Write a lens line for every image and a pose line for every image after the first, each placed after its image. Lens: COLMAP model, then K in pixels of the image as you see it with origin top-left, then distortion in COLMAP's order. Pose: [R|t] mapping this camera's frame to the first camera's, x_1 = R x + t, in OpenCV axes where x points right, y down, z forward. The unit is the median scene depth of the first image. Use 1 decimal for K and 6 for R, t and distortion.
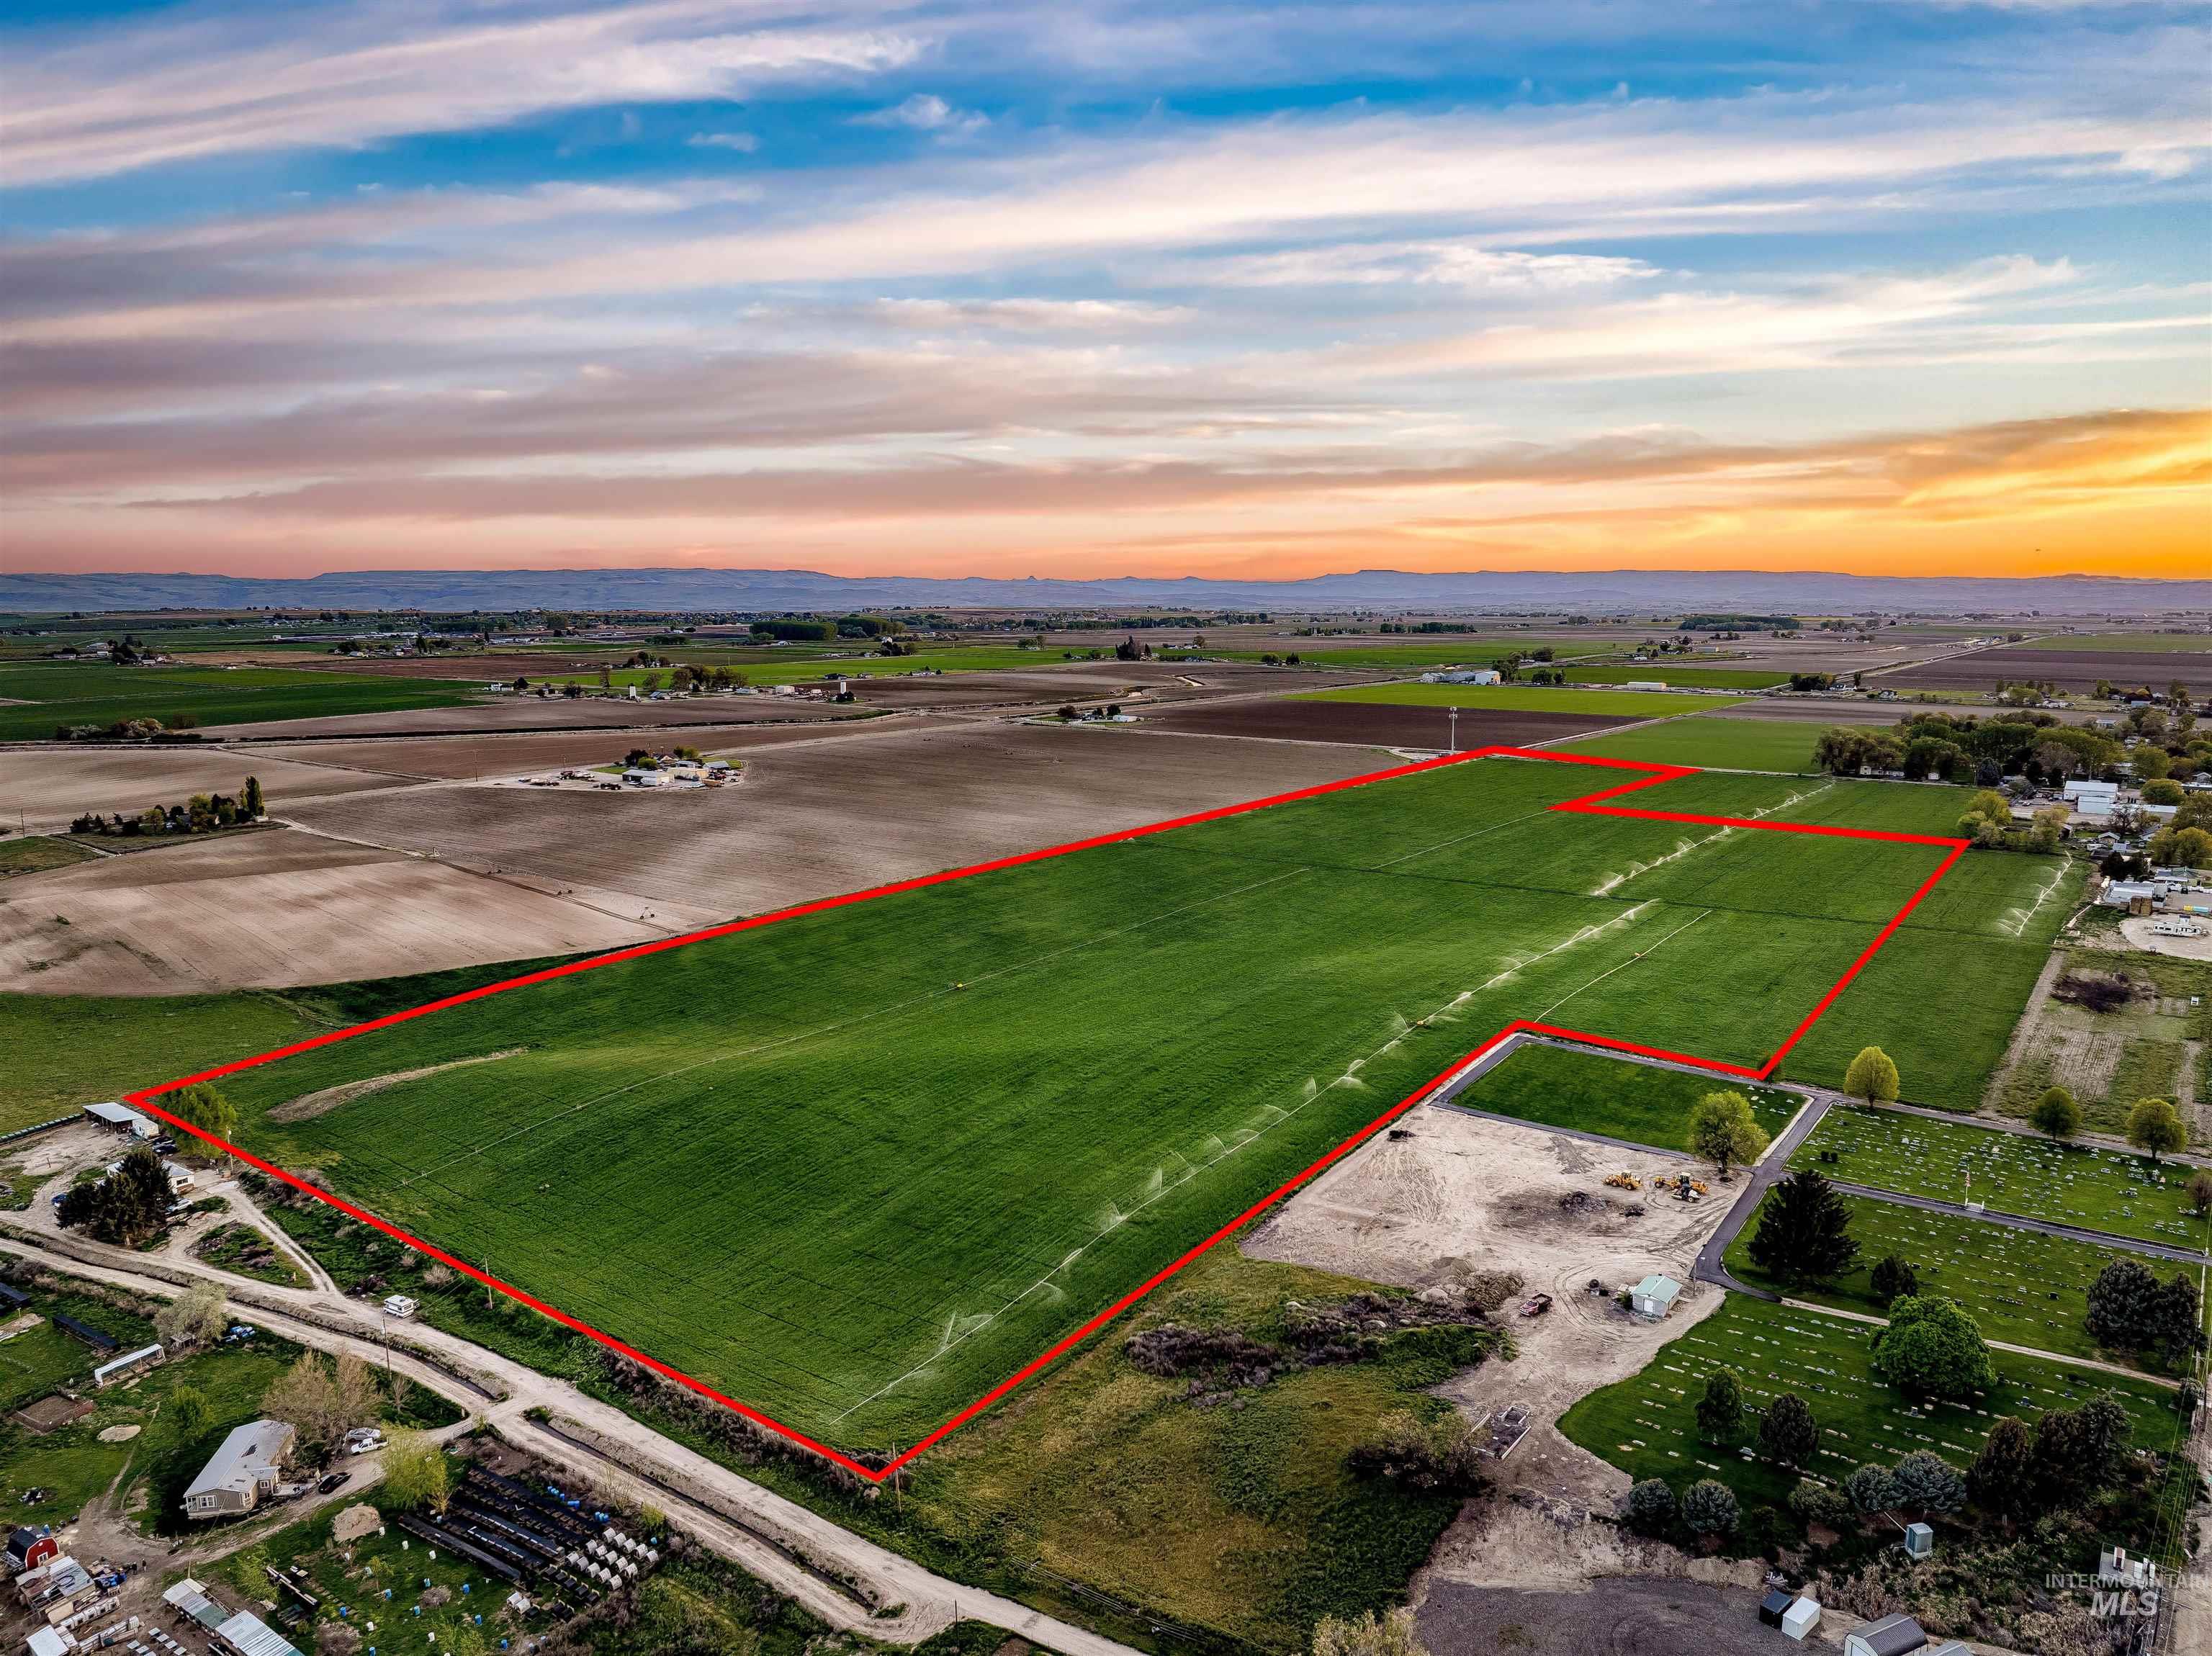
lens RADIAL K [[1534.5, 0, 1111.2], [0, 1534.5, 824.3], [0, 0, 1]] dist [-0.049584, 0.020394]
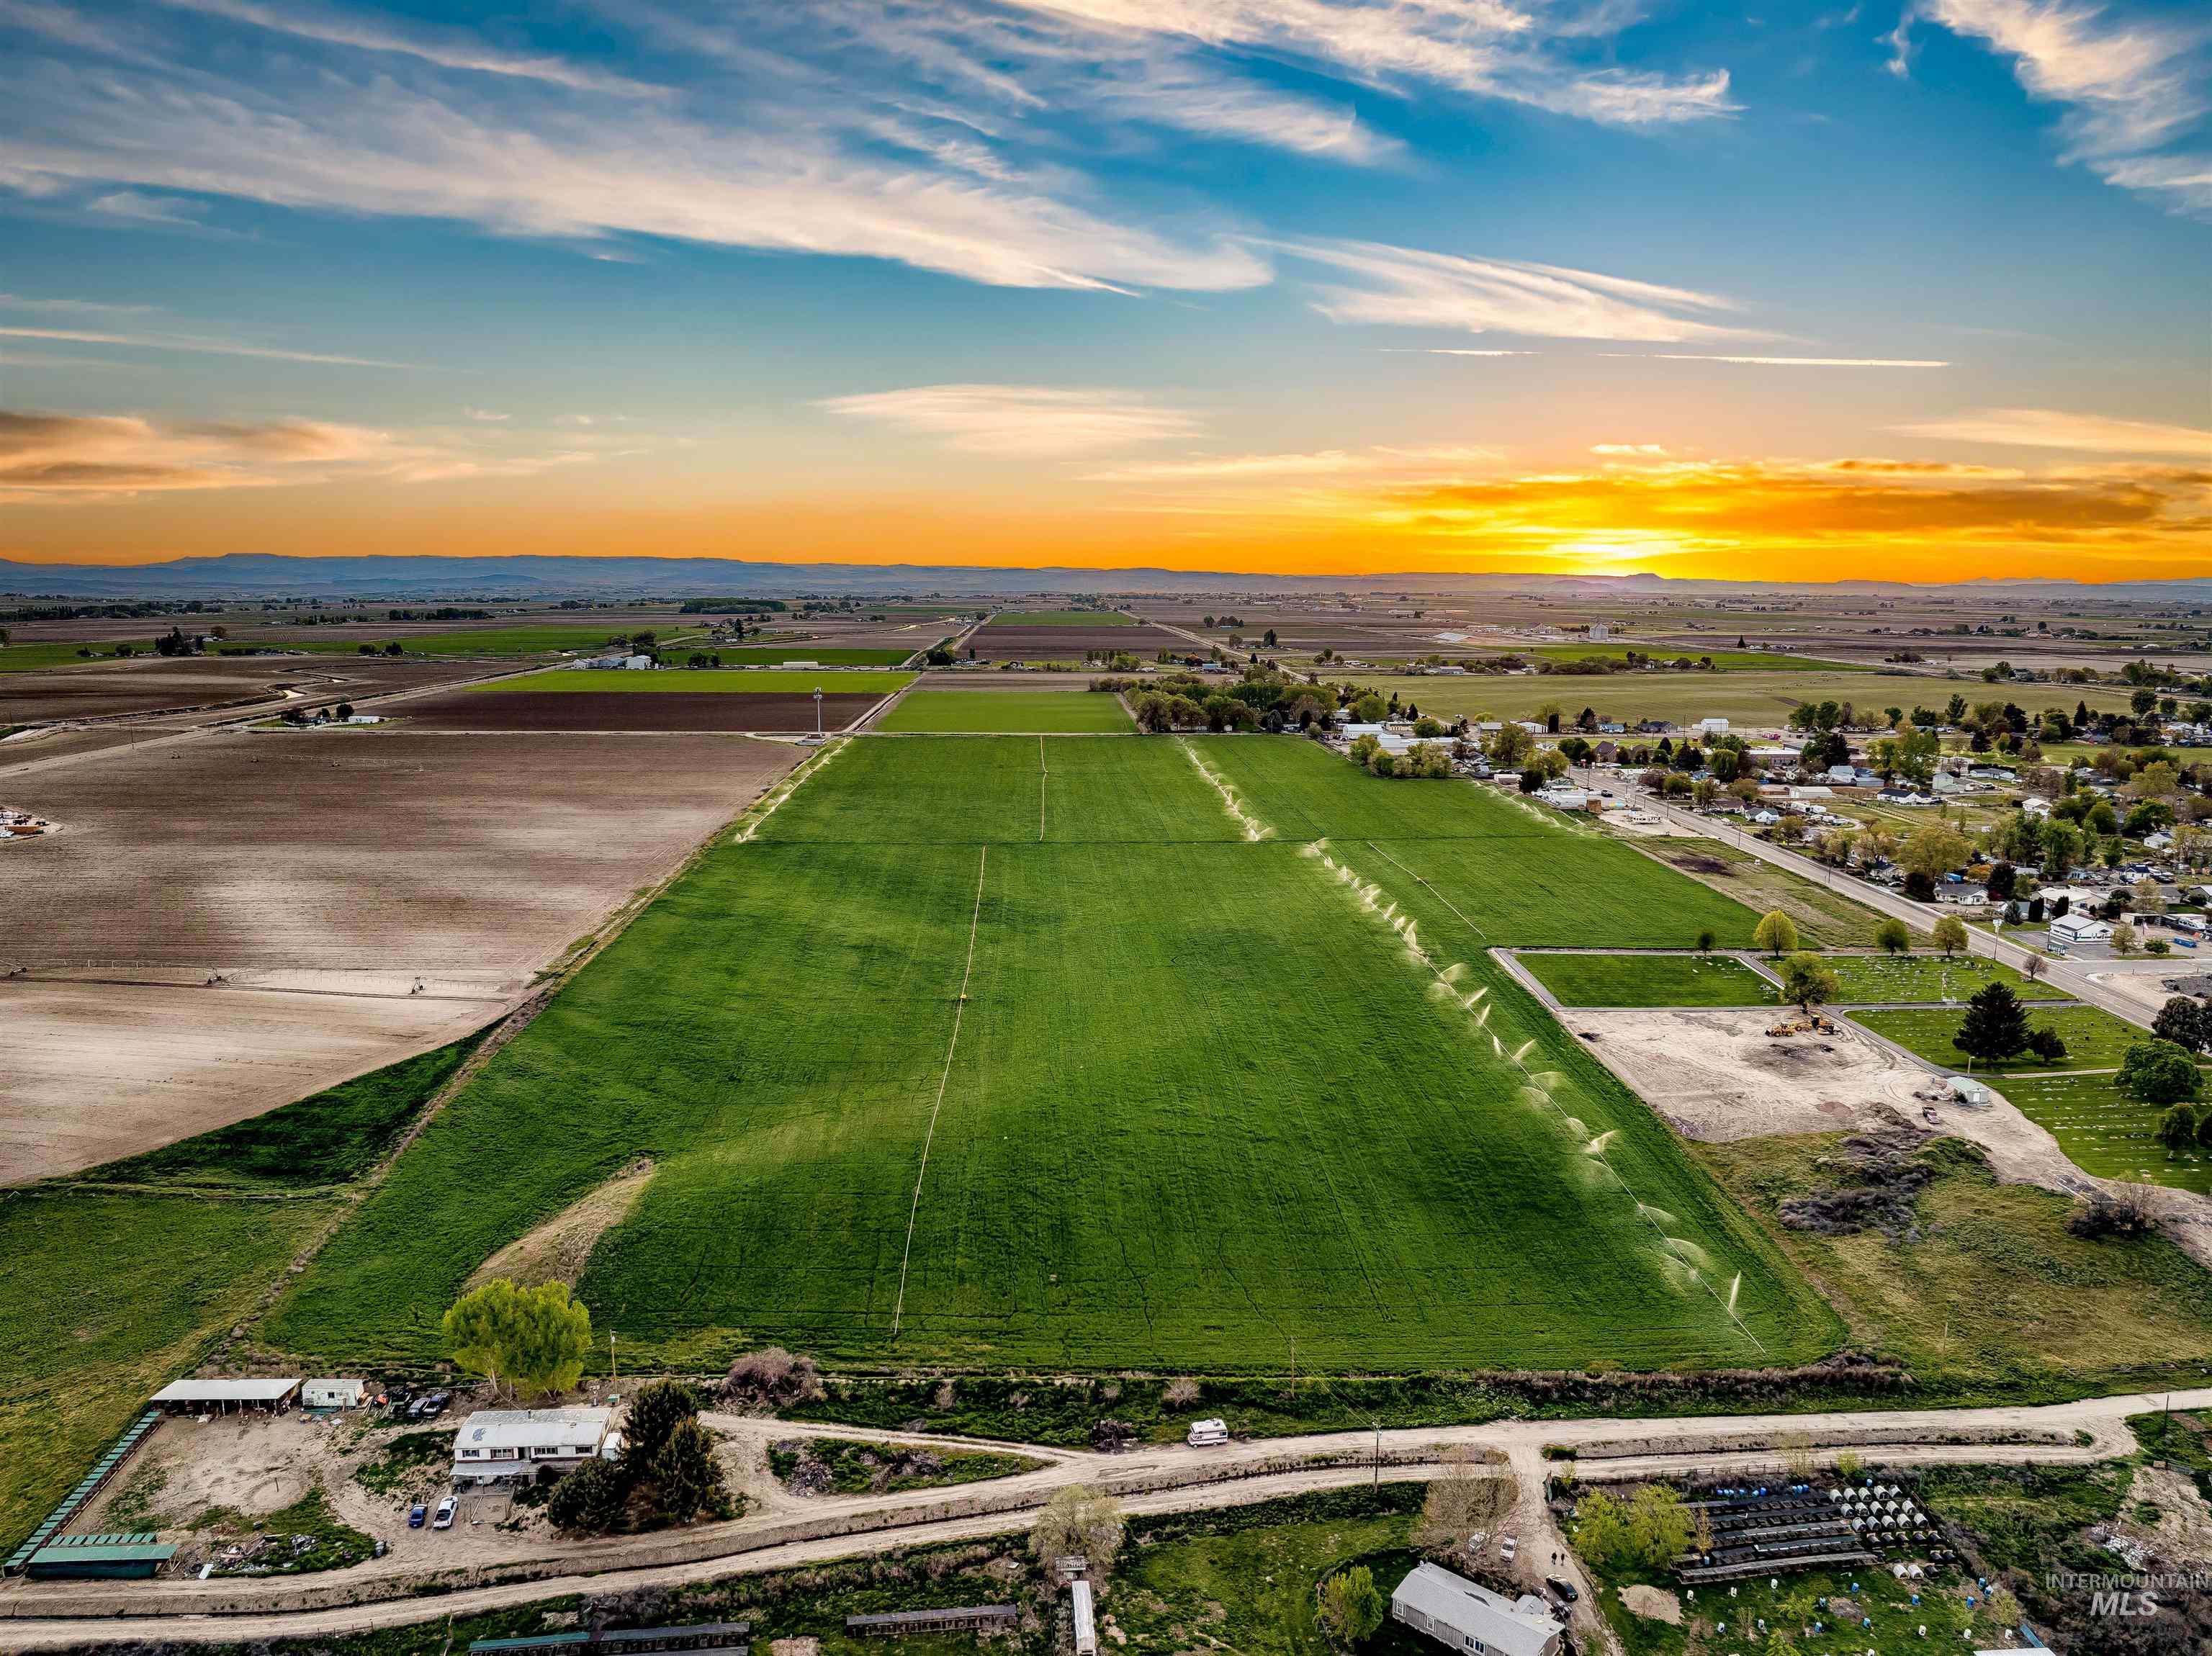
lens RADIAL K [[1534.5, 0, 1111.2], [0, 1534.5, 824.3], [0, 0, 1]] dist [-0.049584, 0.020394]
pose [[0.778649, -0.091677, 0.620726, -0.663940], [0.085627, 0.995539, 0.039621, -0.028426], [-0.621590, 0.022300, 0.783026, 0.260740]]
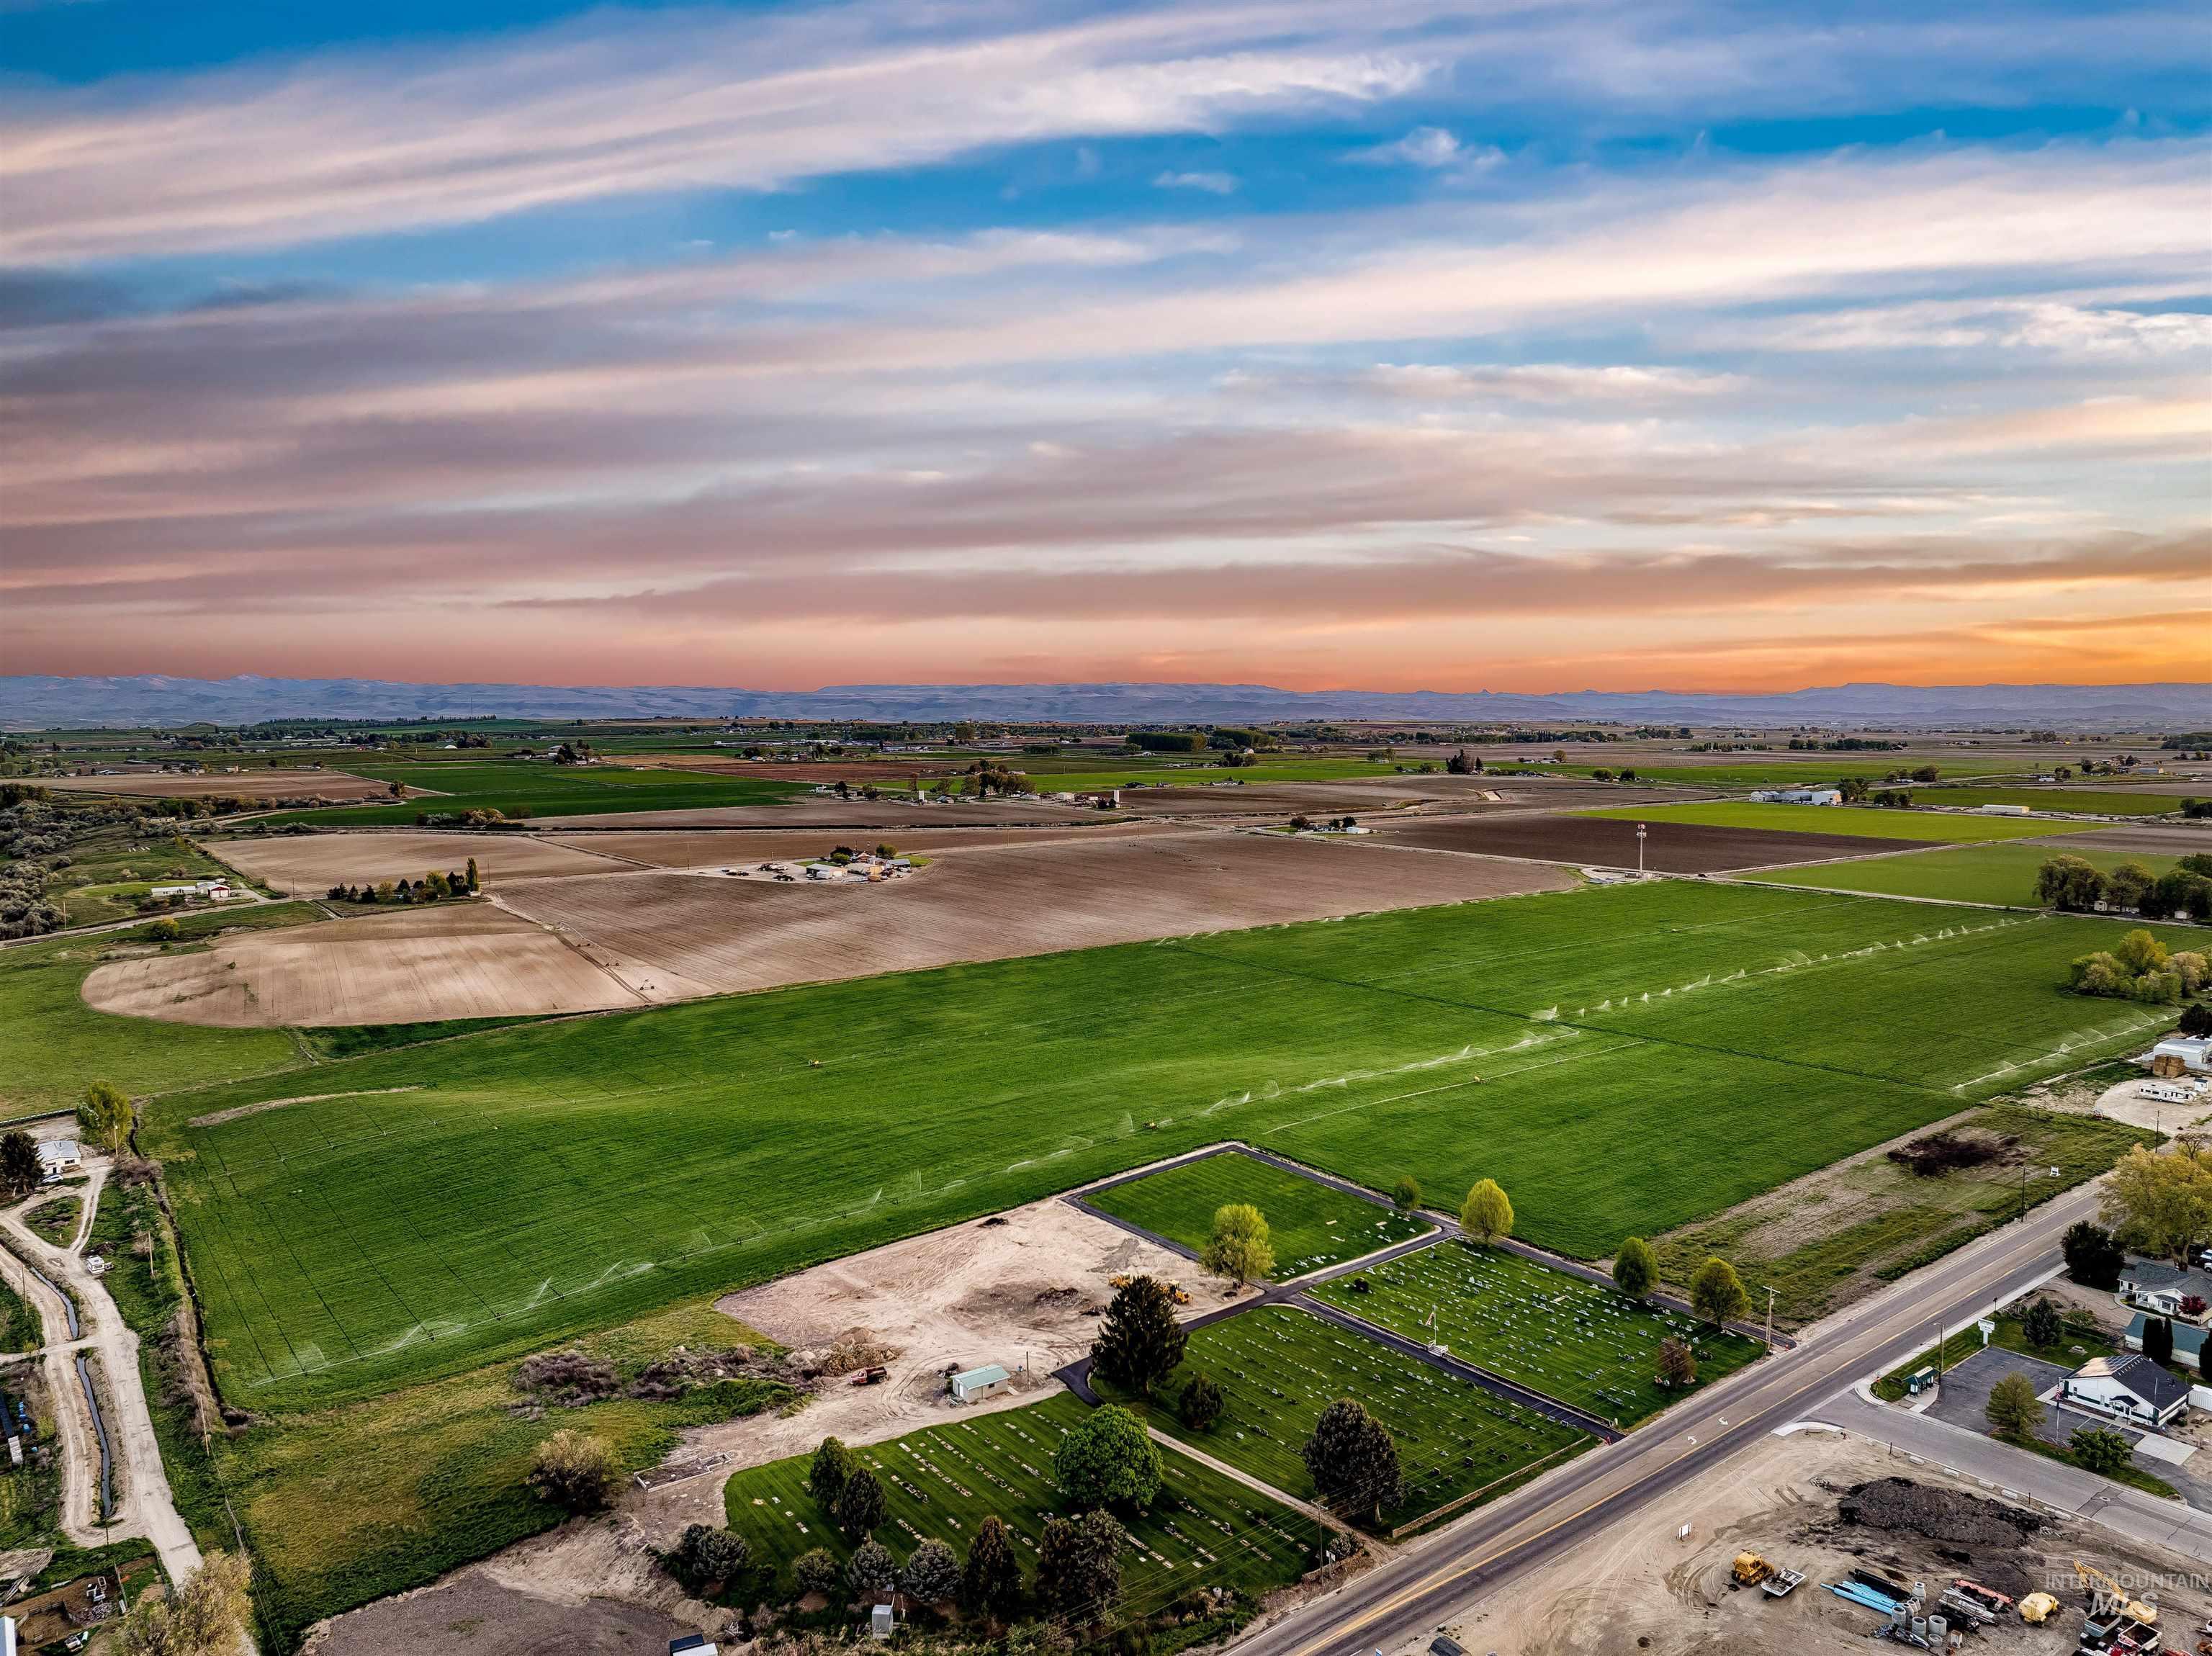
lens RADIAL K [[1534.5, 0, 1111.2], [0, 1534.5, 824.3], [0, 0, 1]] dist [-0.049584, 0.020394]
pose [[0.958862, 0.021949, -0.283022, 0.456871], [-0.042600, 0.996842, -0.067019, 0.001044], [0.280657, 0.076319, 0.956769, 0.011743]]
